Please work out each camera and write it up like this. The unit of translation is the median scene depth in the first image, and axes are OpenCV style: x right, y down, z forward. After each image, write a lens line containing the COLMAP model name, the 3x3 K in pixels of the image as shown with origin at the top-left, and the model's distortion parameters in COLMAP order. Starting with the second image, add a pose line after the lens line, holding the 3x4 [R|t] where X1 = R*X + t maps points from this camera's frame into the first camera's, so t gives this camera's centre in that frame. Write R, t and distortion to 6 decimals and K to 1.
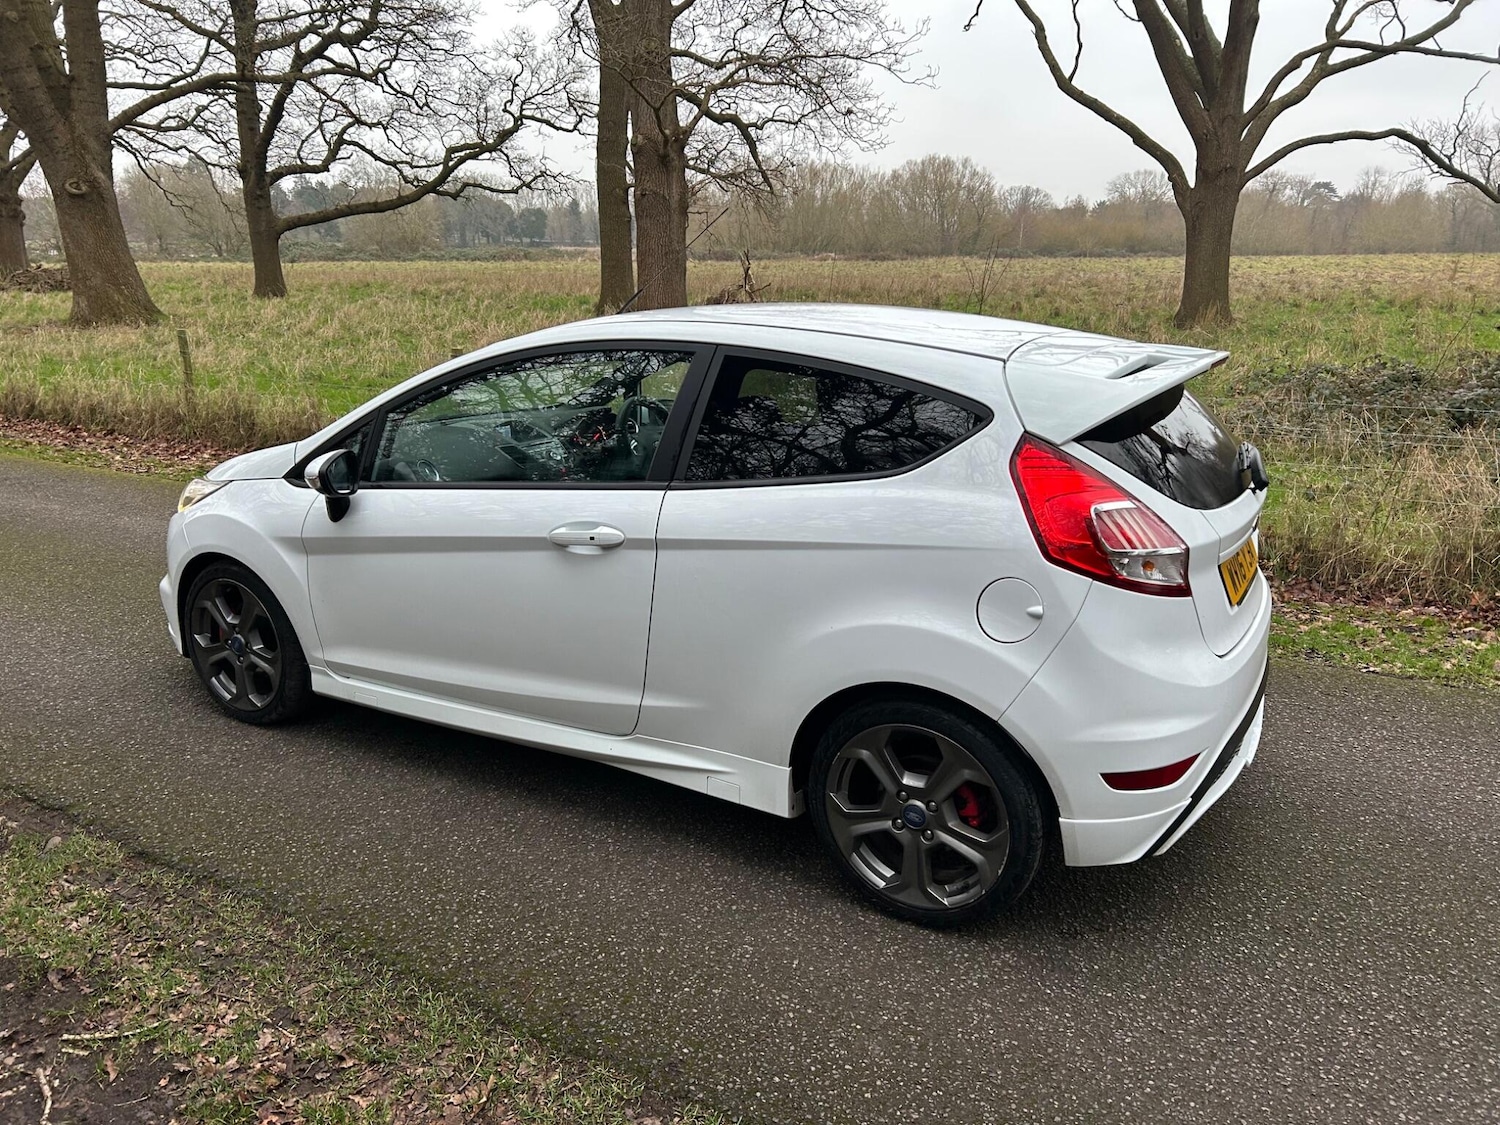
lens RADIAL K [[1136.3, 0, 753.7], [0, 1136.3, 556.8], [0, 0, 1]] dist [0.048275, -0.050657]
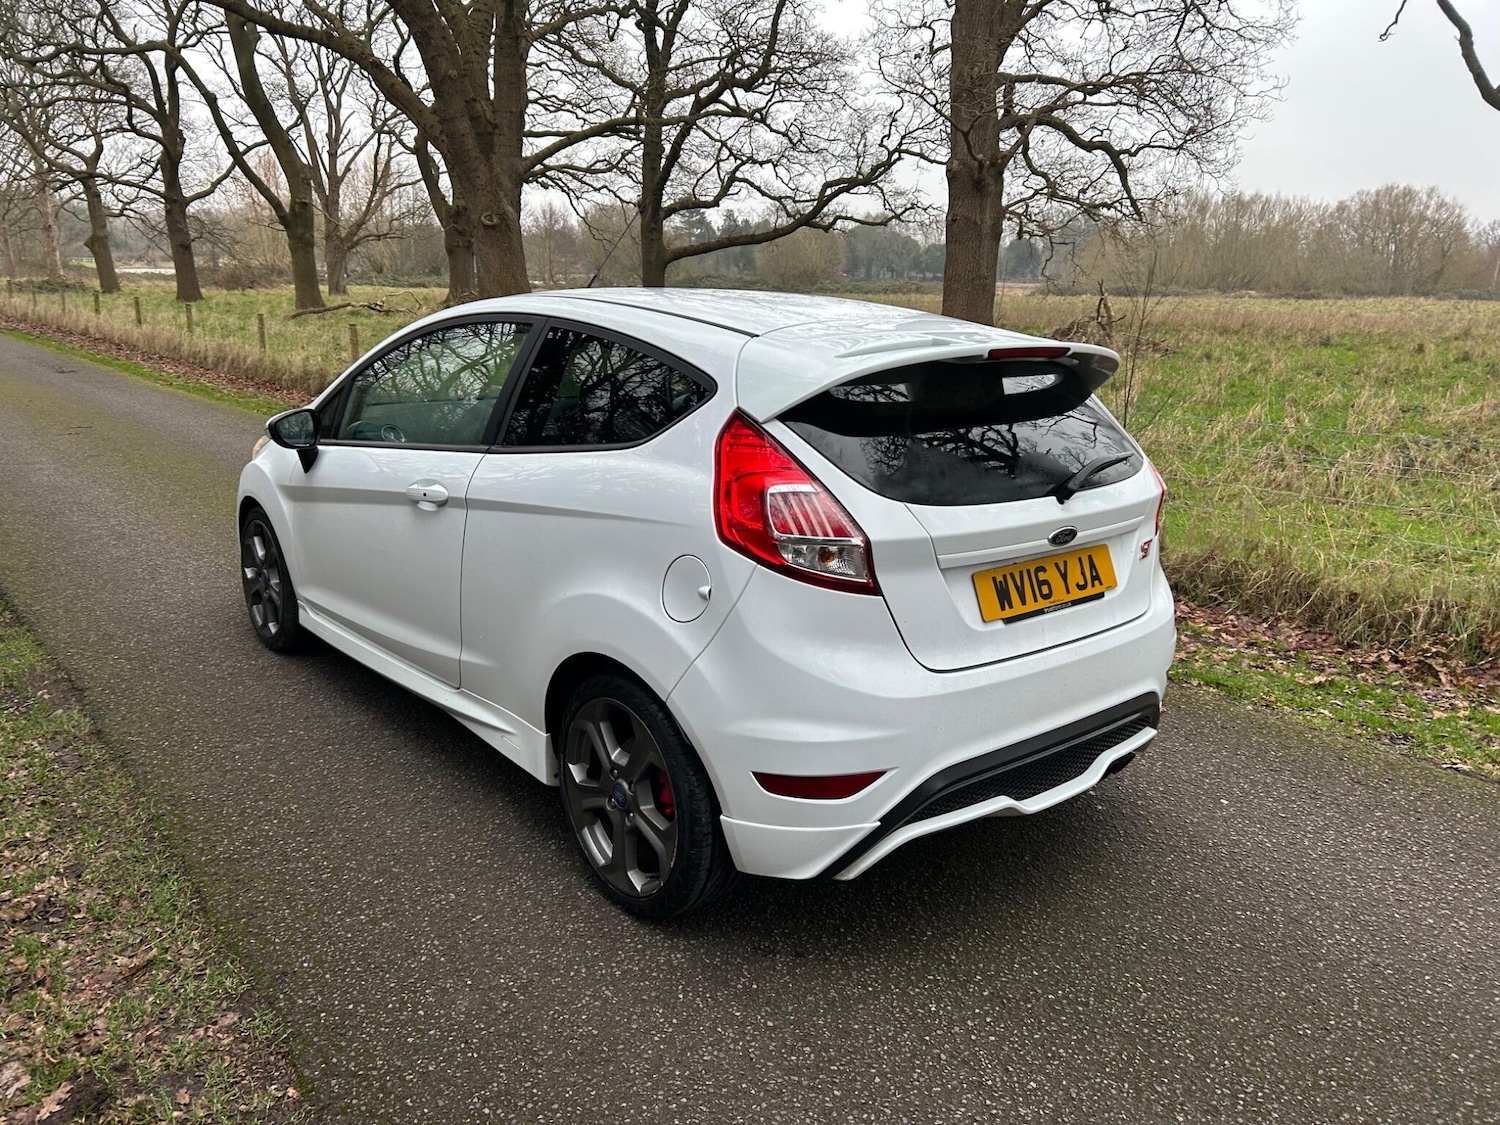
lens RADIAL K [[1141.2, 0, 742.3], [0, 1141.2, 552.9], [0, 0, 1]] dist [0.050914, -0.056677]
pose [[0.936613, 0.095414, -0.337124, 0.369669], [-0.106774, 0.994166, -0.015273, 0.016593], [0.333700, 0.050301, 0.941336, 0.068179]]
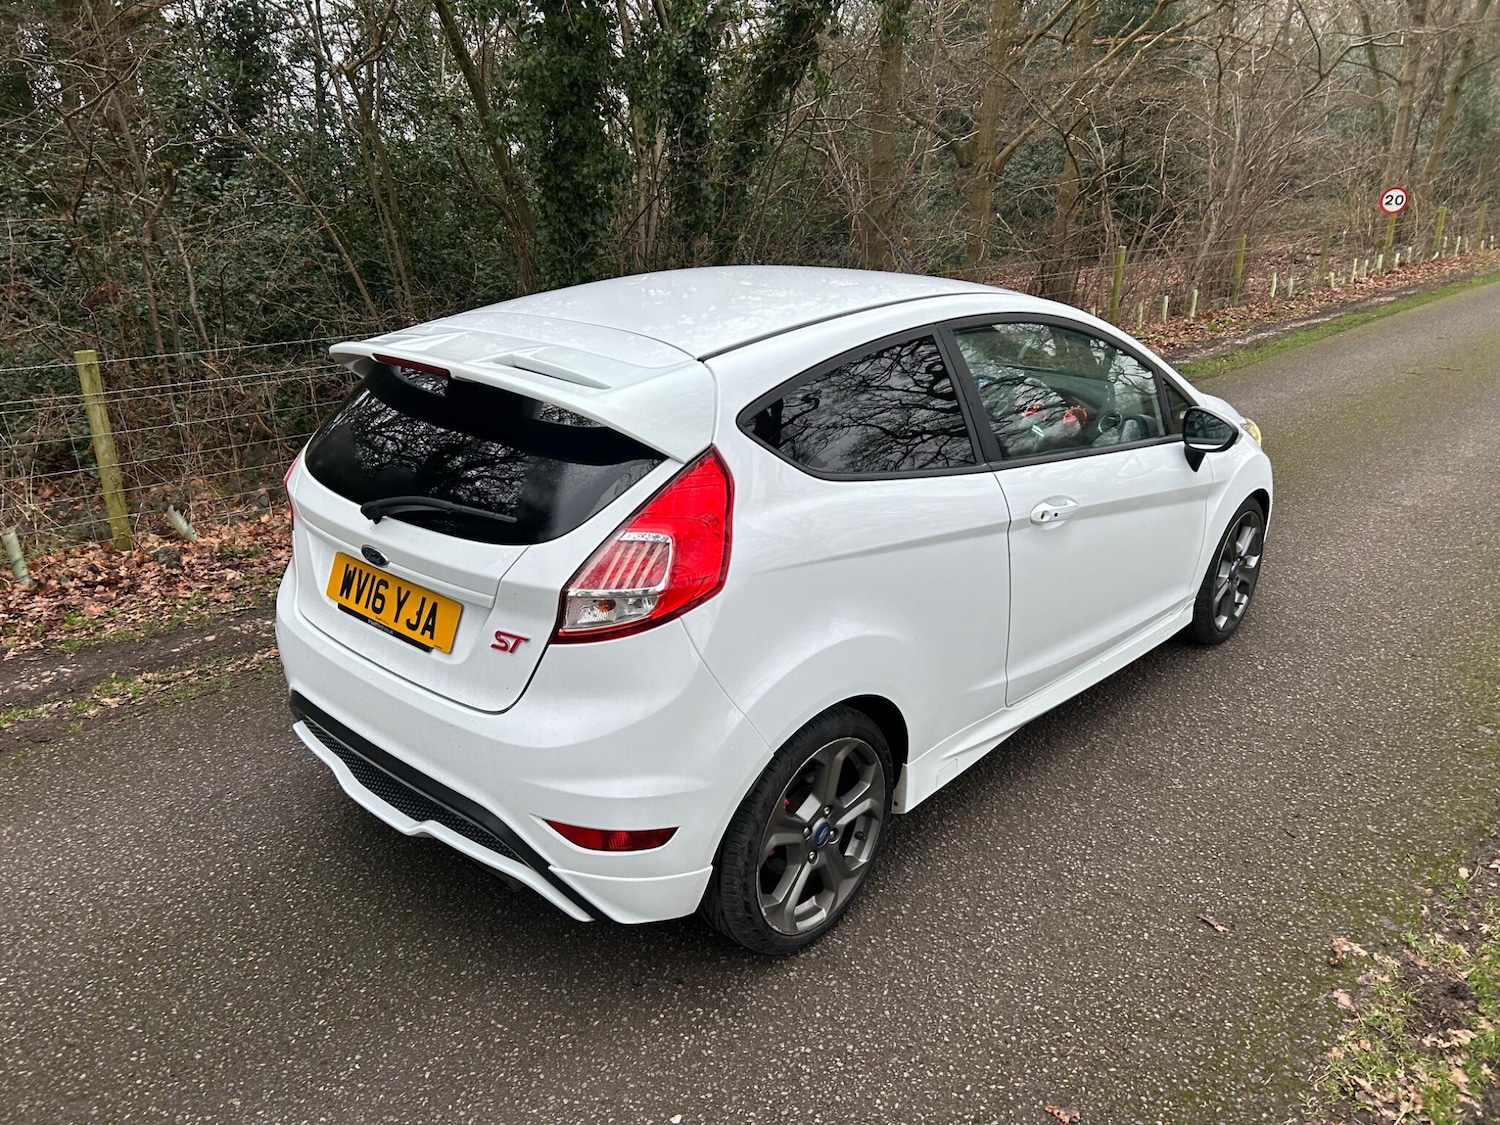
lens RADIAL K [[1134.7, 0, 748.0], [0, 1134.7, 568.0], [0, 0, 1]] dist [0.064221, -0.066940]
pose [[-0.229839, 0.318418, -0.919665, 0.841588], [-0.254820, 0.892308, 0.372630, -0.295786], [0.939277, 0.319994, -0.123948, 0.995321]]
